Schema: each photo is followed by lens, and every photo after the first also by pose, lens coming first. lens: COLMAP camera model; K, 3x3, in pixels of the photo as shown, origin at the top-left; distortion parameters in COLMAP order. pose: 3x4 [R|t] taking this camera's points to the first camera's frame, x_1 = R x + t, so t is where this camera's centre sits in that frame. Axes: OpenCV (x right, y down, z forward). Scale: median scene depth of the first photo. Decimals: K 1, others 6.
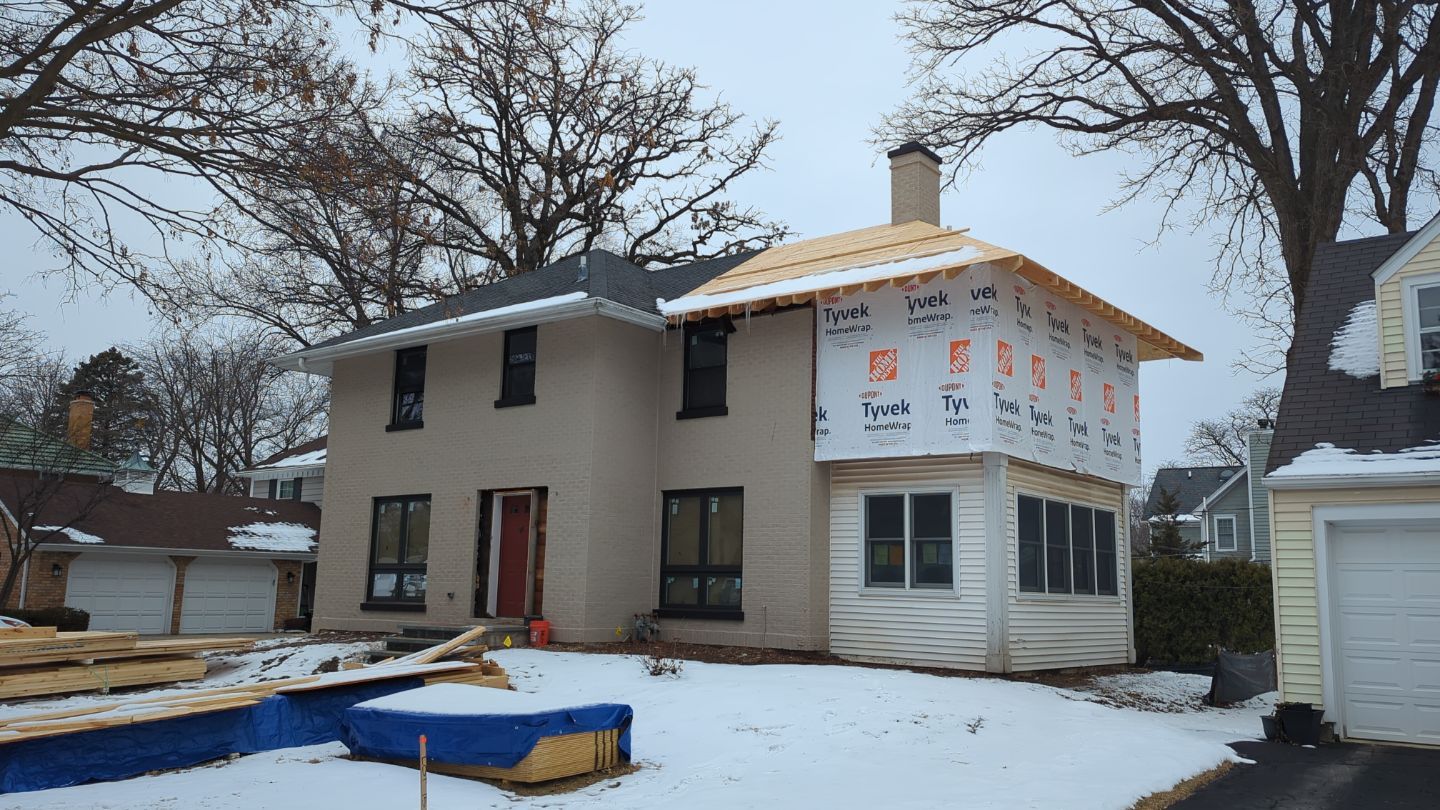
lens RADIAL K [[1161.2, 0, 720.0], [0, 1161.2, 405.0], [0, 0, 1]] dist [0.096548, 0.005733]
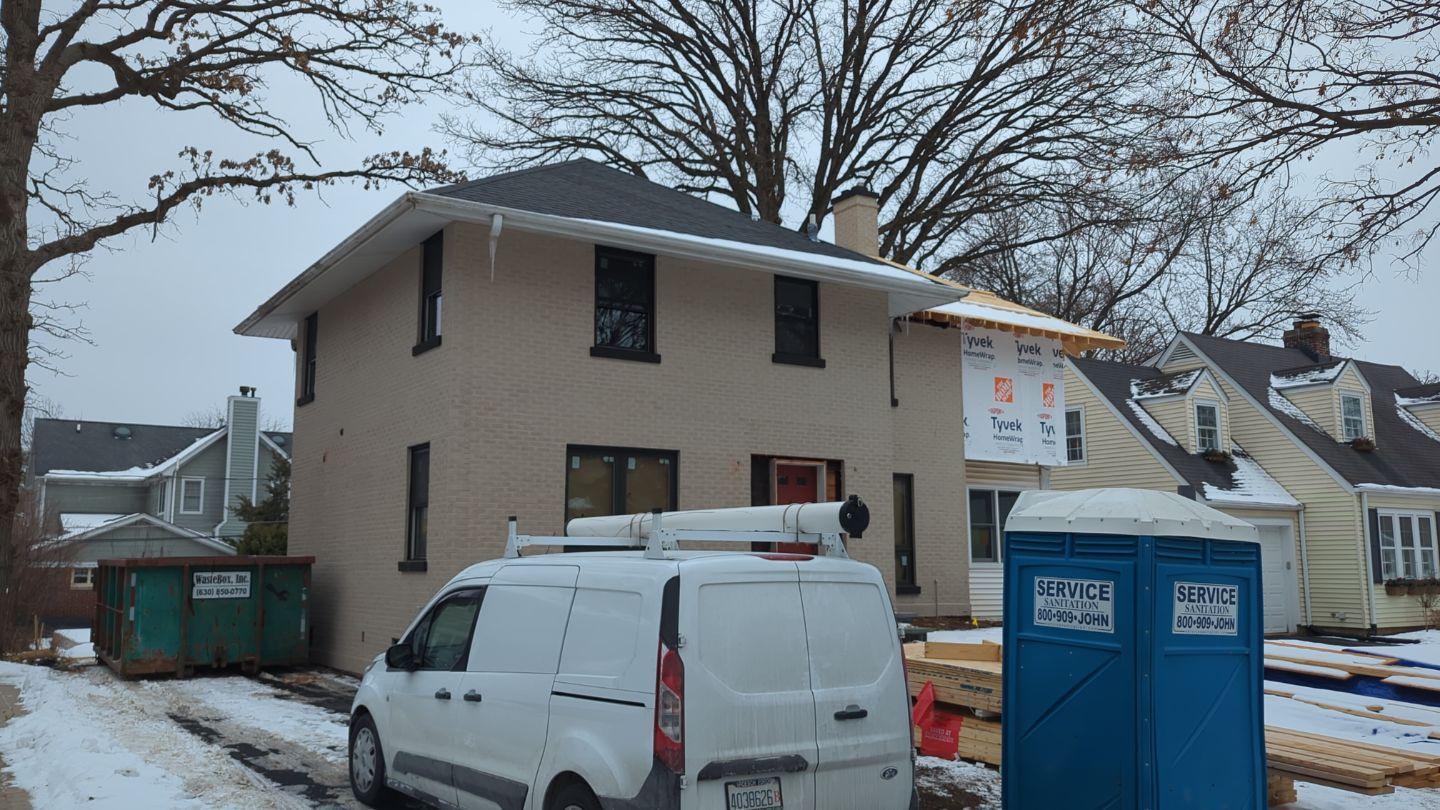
lens RADIAL K [[1161.2, 0, 720.0], [0, 1161.2, 405.0], [0, 0, 1]] dist [0.096548, 0.005733]
pose [[0.304451, 0.106505, 0.946555, -0.785581], [-0.142830, 0.987598, -0.065183, 0.074411], [-0.941759, -0.115352, 0.315887, 0.593254]]
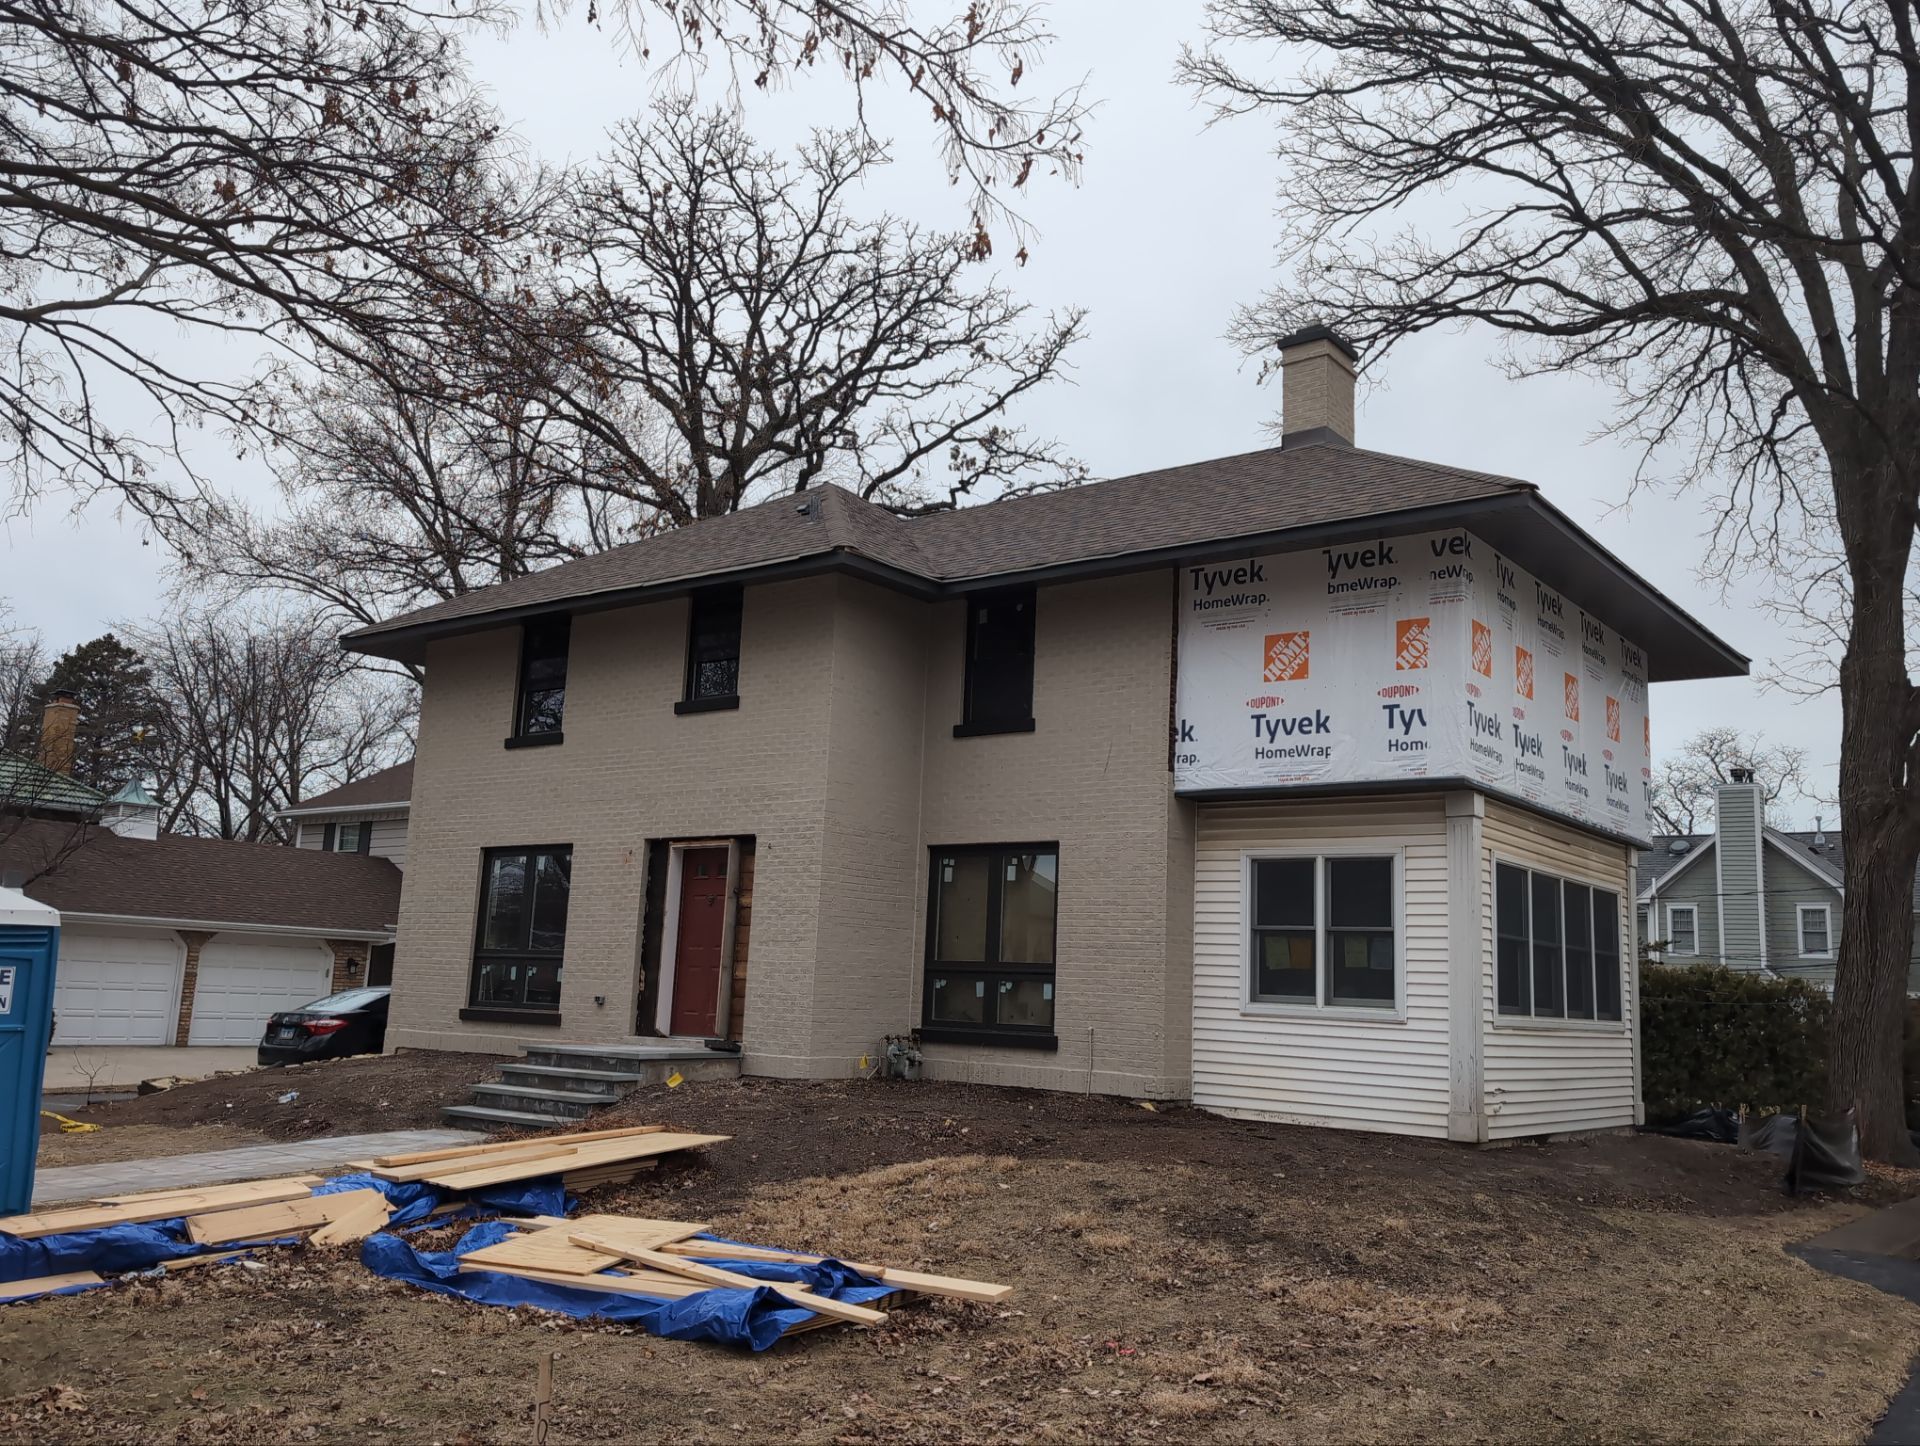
lens RADIAL K [[1600.7, 0, 963.1], [0, 1600.7, 714.6], [0, 0, 1]] dist [0.053900, 0.008522]
pose [[0.999701, 0.021987, 0.010681, -0.031570], [-0.021814, 0.999633, -0.016087, 0.010714], [-0.011031, 0.015849, 0.999814, 0.077584]]
